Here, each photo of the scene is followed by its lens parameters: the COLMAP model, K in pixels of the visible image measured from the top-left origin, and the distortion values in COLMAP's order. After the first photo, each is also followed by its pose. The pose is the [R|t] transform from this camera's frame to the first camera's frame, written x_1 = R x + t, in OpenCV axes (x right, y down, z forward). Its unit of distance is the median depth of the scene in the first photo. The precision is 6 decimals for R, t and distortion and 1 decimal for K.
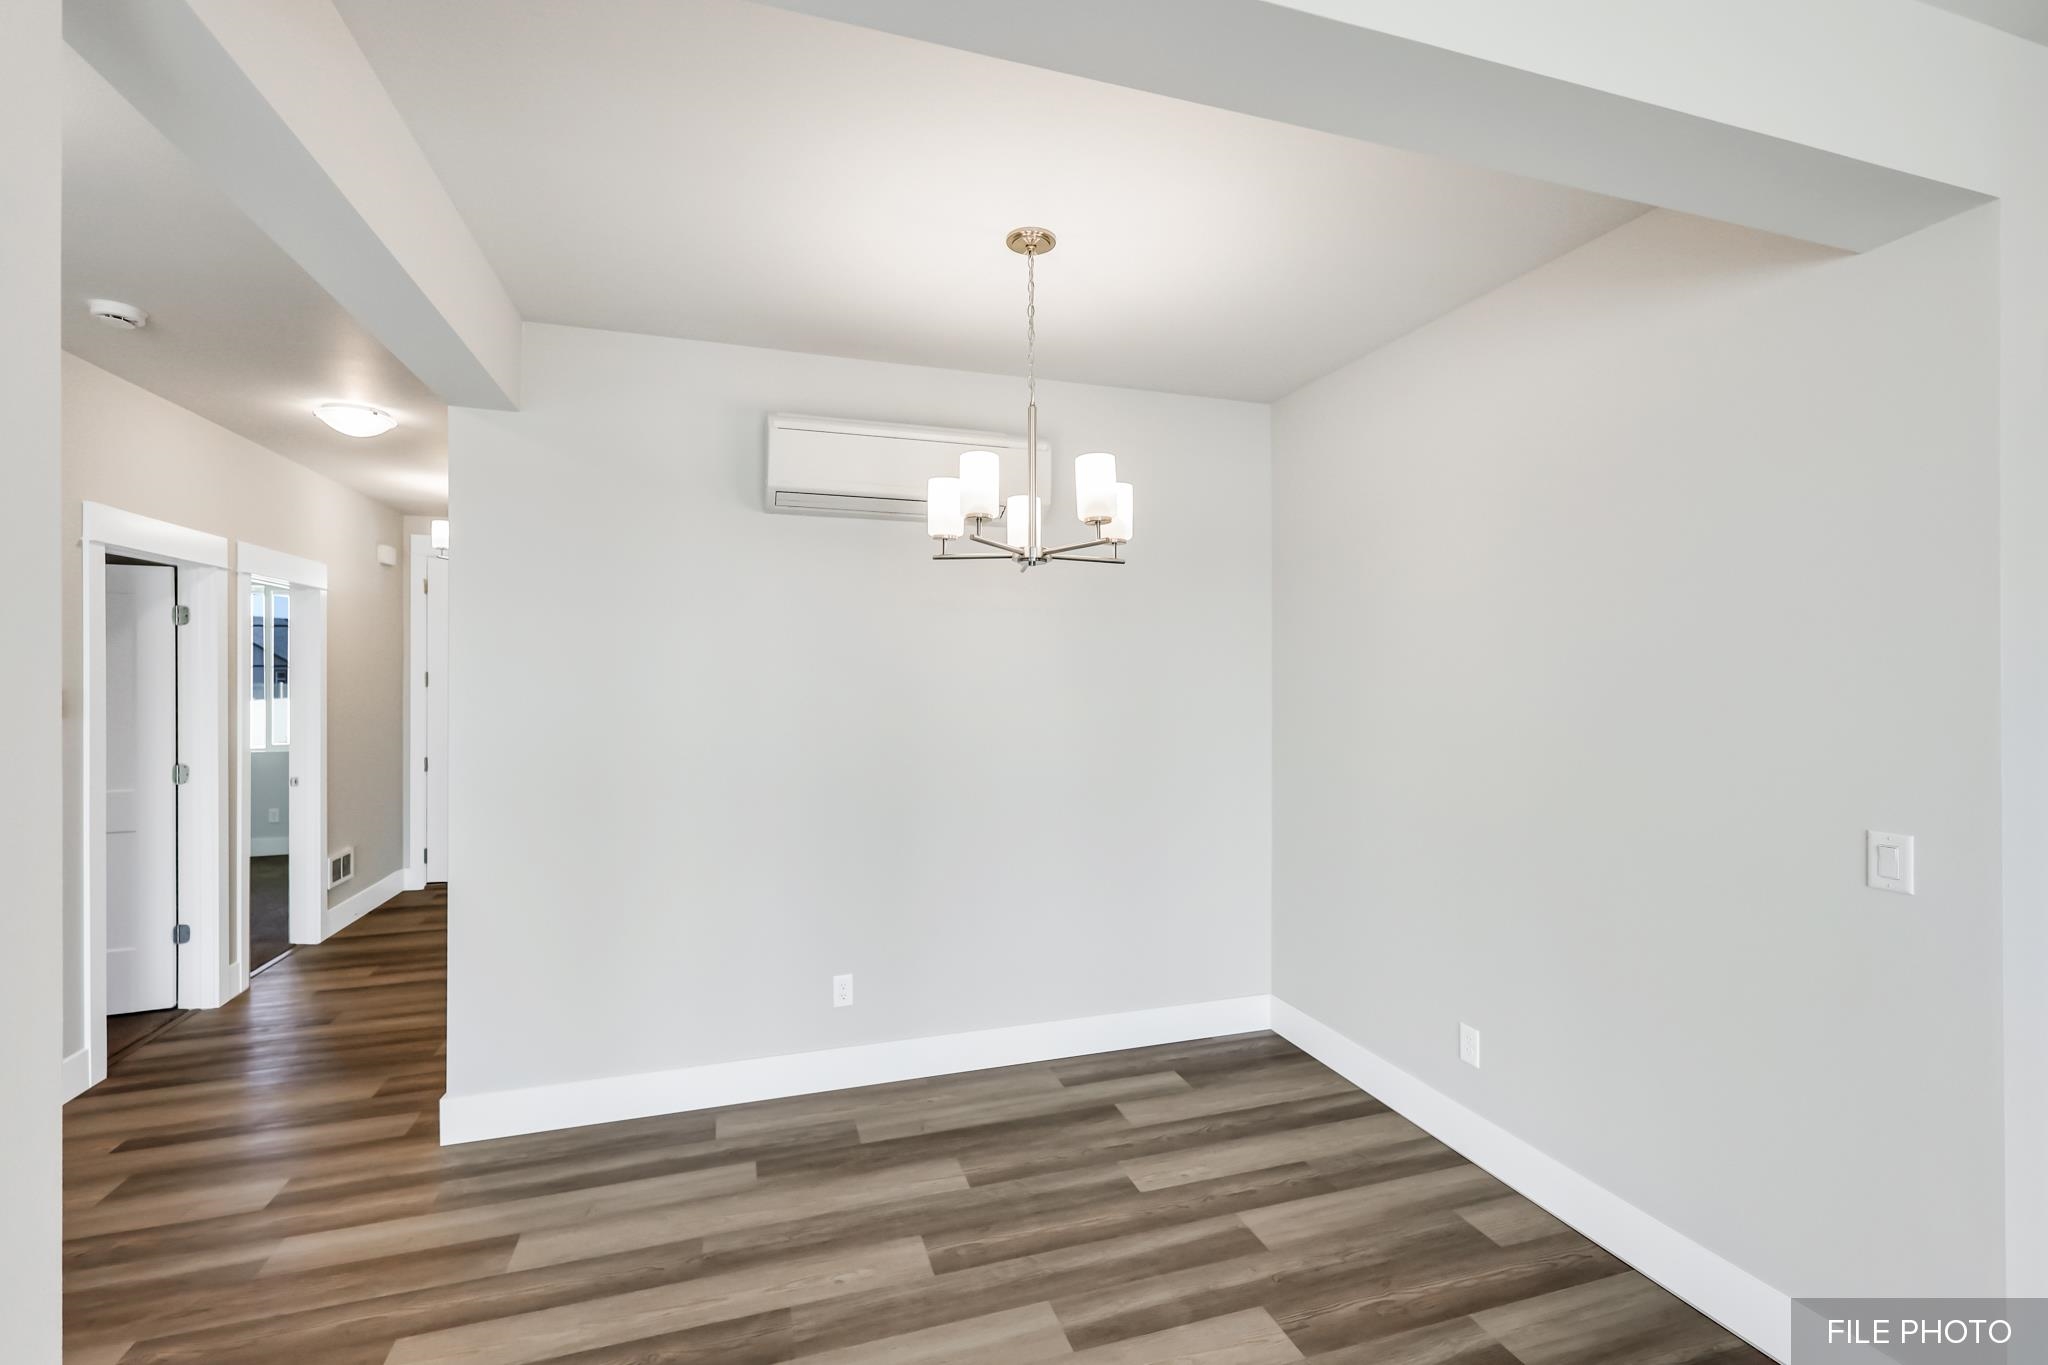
lens RADIAL K [[901.0, 0, 1020.9], [0, 901.0, 671.9], [0, 0, 1]] dist [0.004371, 0.000161]
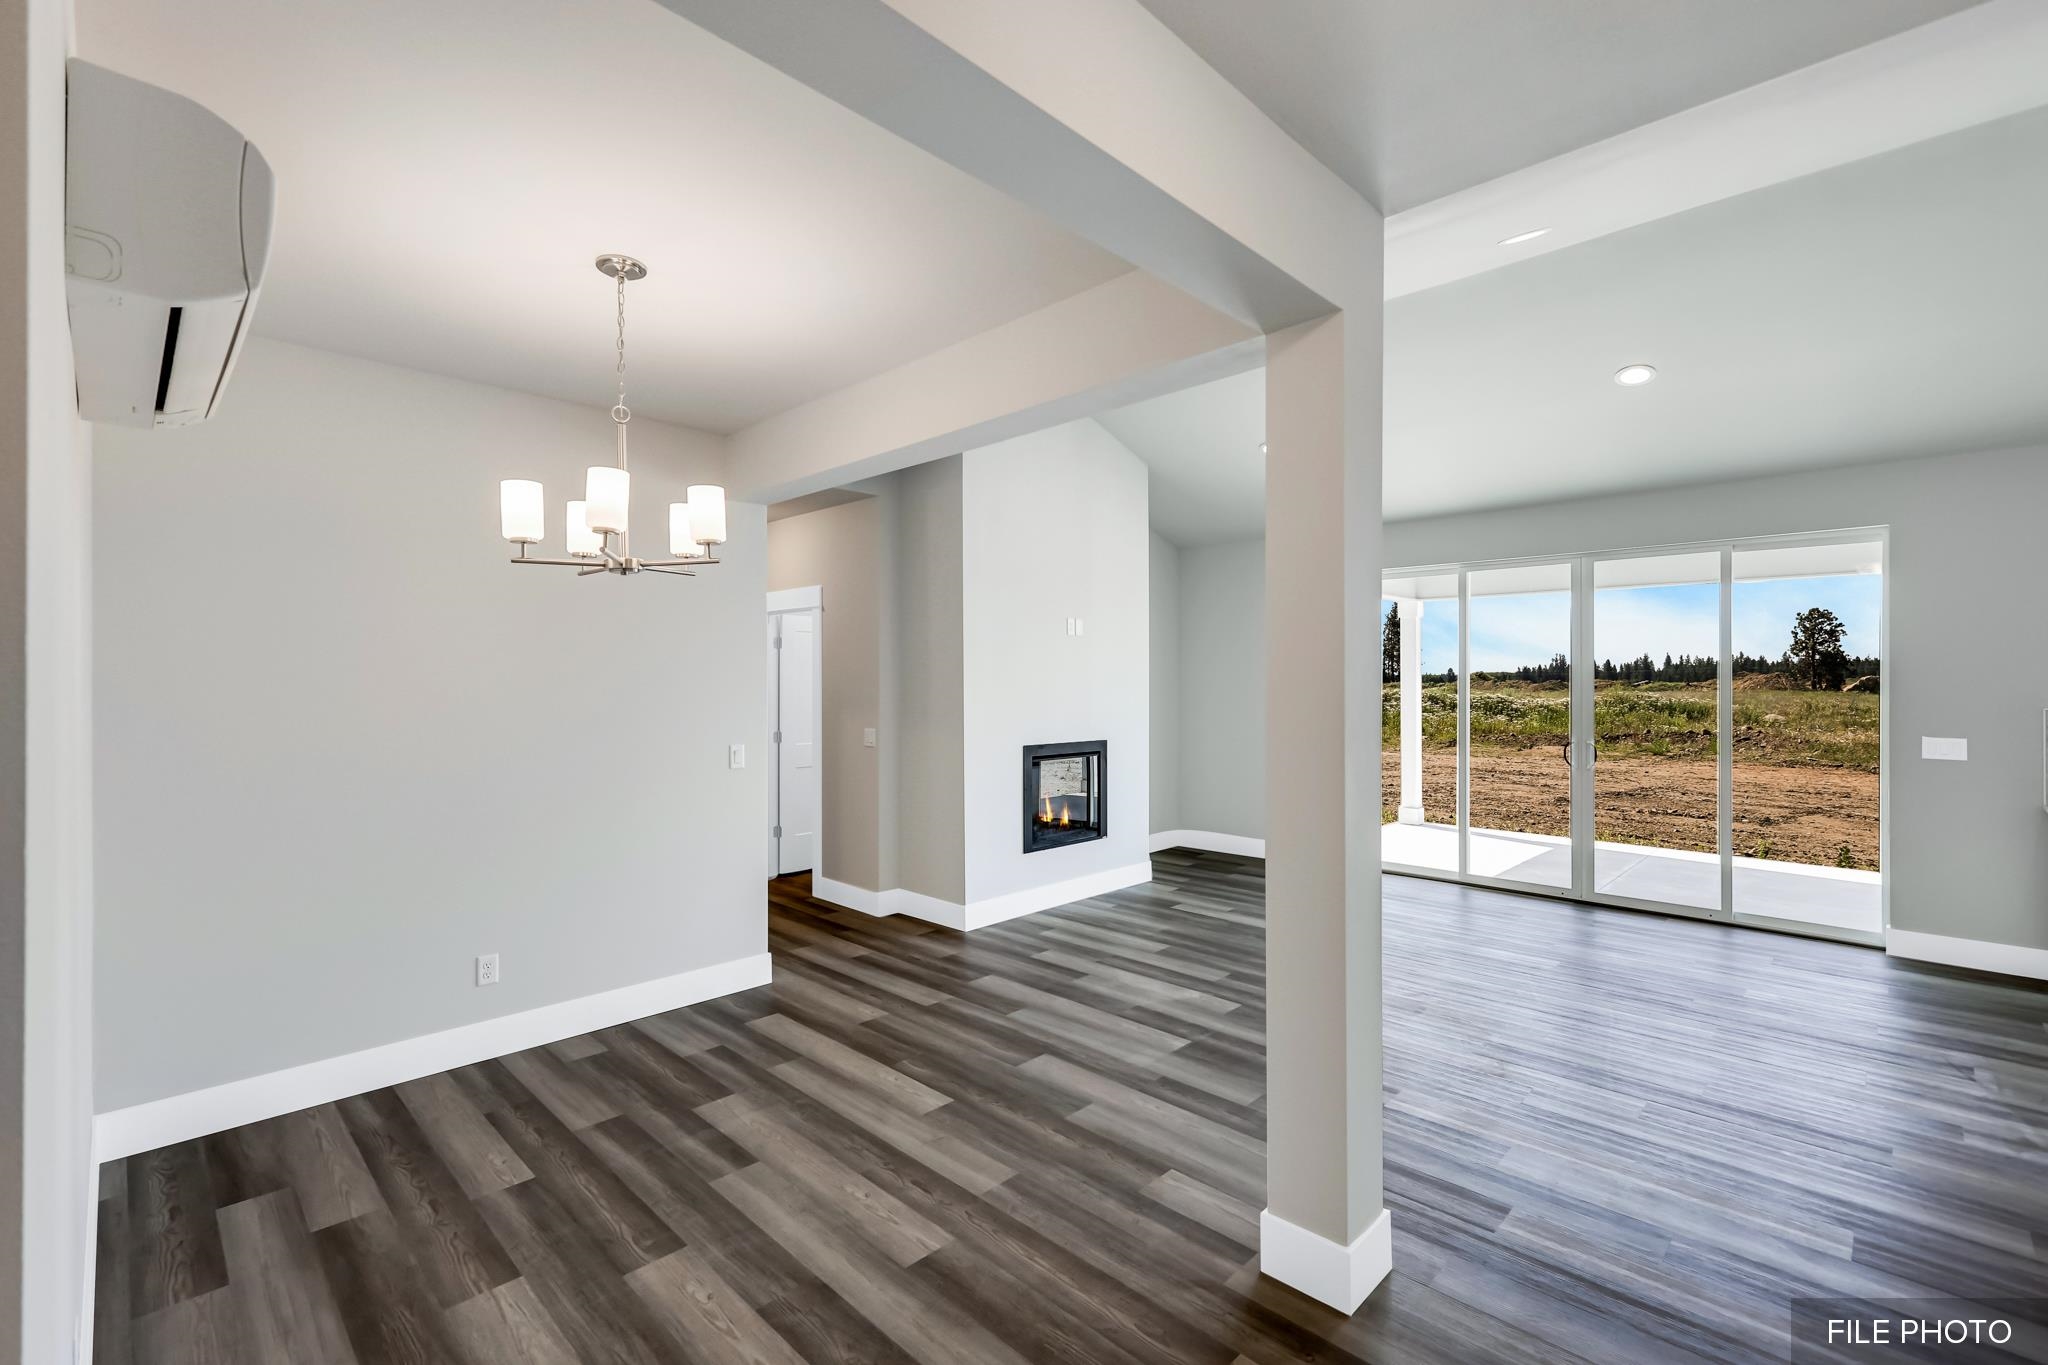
lens RADIAL K [[901.0, 0, 1023.8], [0, 901.0, 677.4], [0, 0, 1]] dist [0.004371, 0.000161]
pose [[-0.474280, 0.007359, 0.880343, -1.001811], [-0.002003, 0.999953, -0.009438, 0.008791], [-0.880372, -0.006240, -0.474243, 0.951039]]
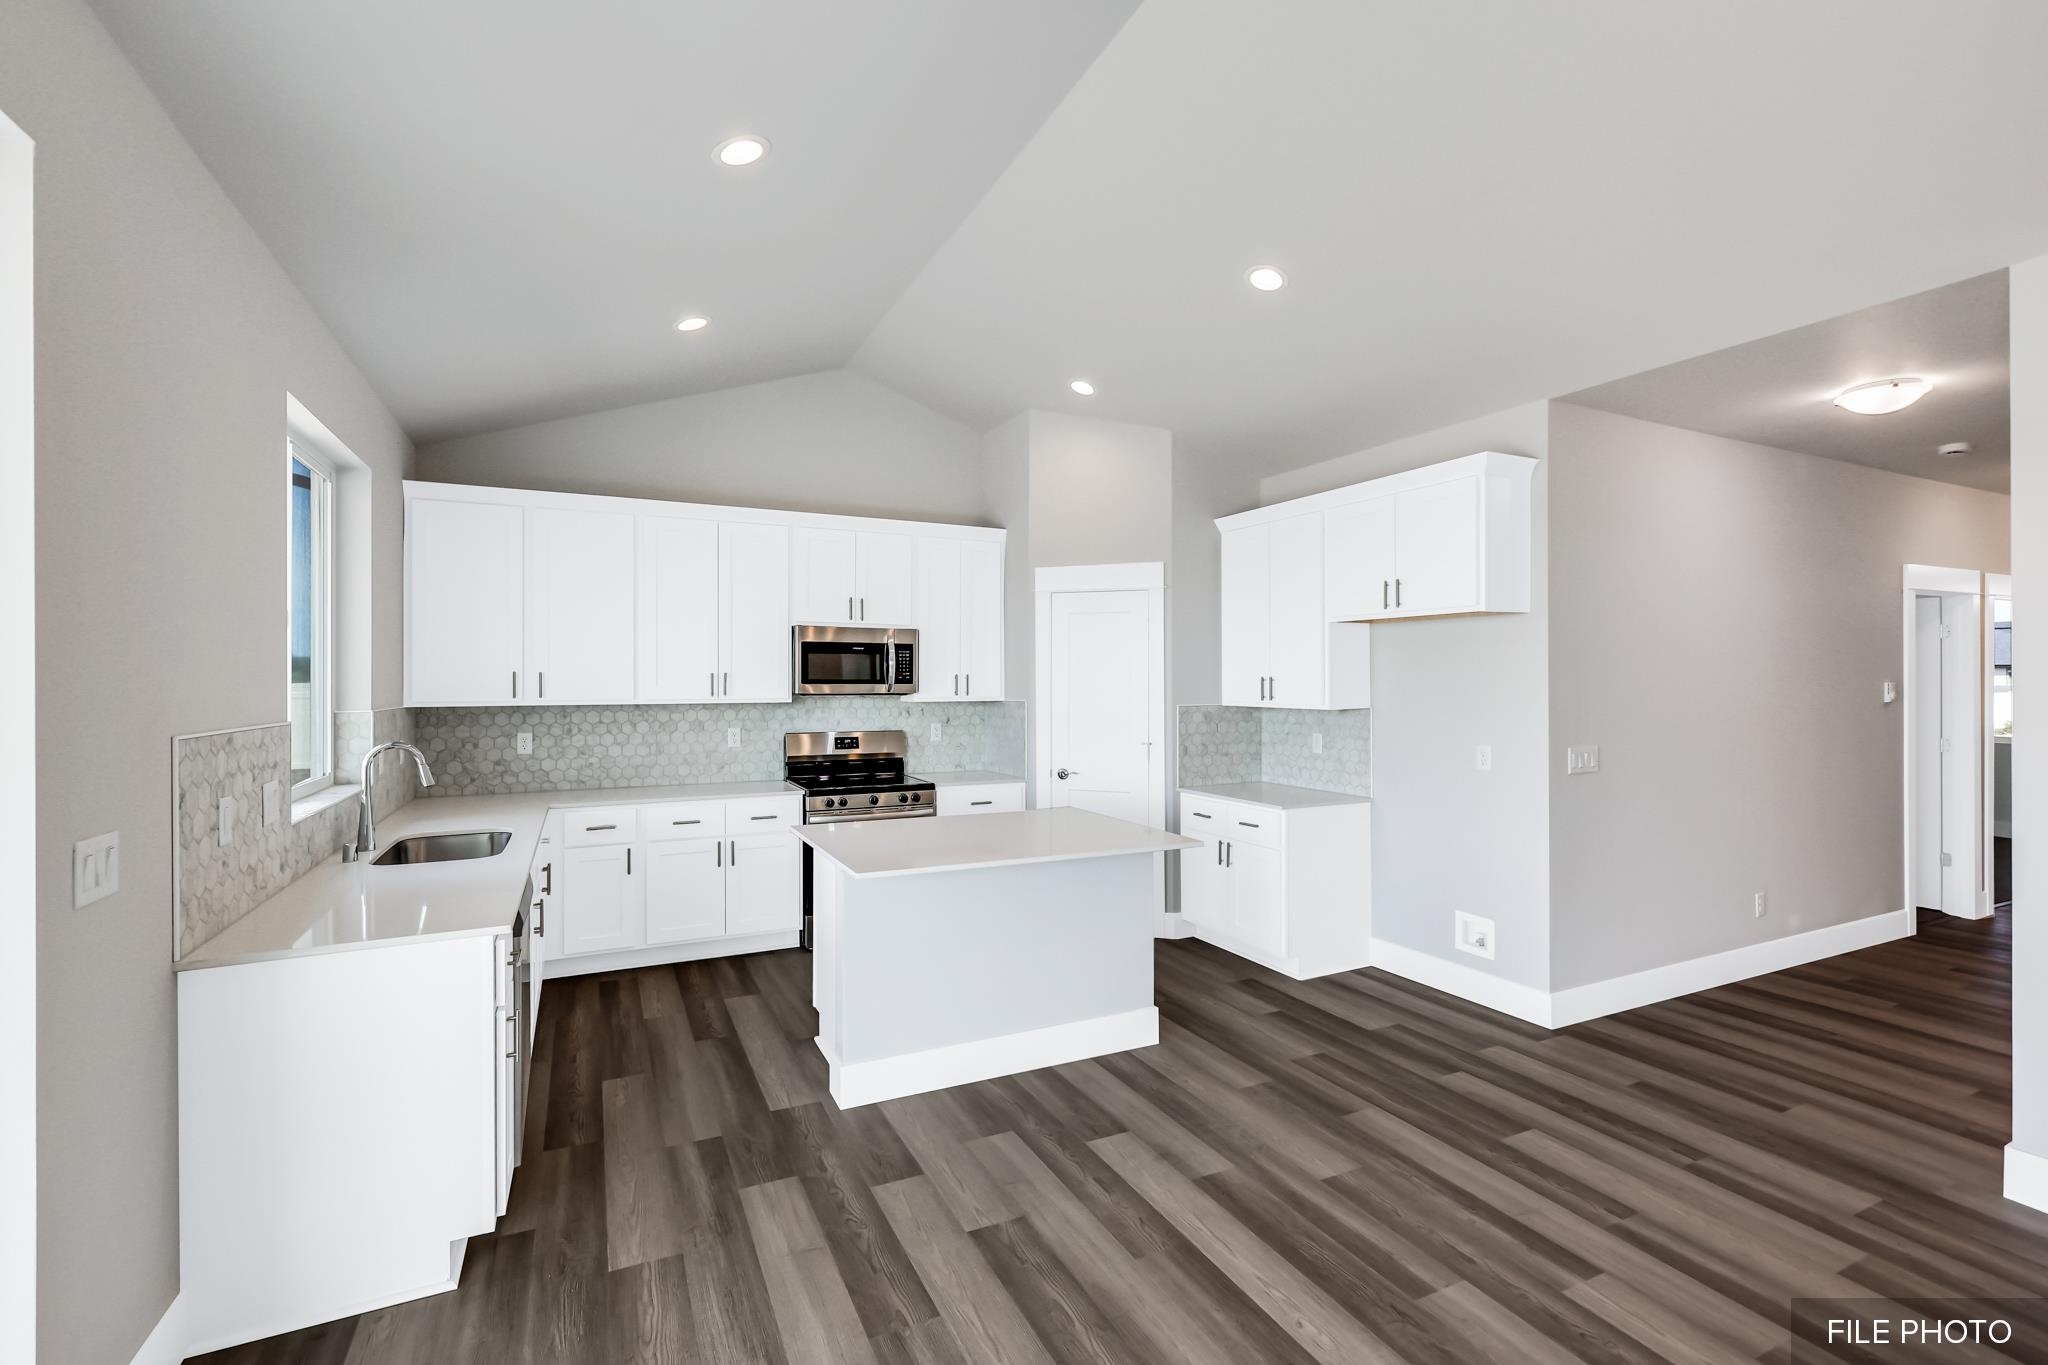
lens RADIAL K [[901.0, 0, 1026.5], [0, 901.0, 687.6], [0, 0, 1]] dist [0.004371, 0.000161]
pose [[0.148141, 0.010943, -0.988906, 0.354713], [0.004619, 0.999920, 0.011757, 0.001155], [0.988955, -0.006310, 0.148079, -0.890982]]
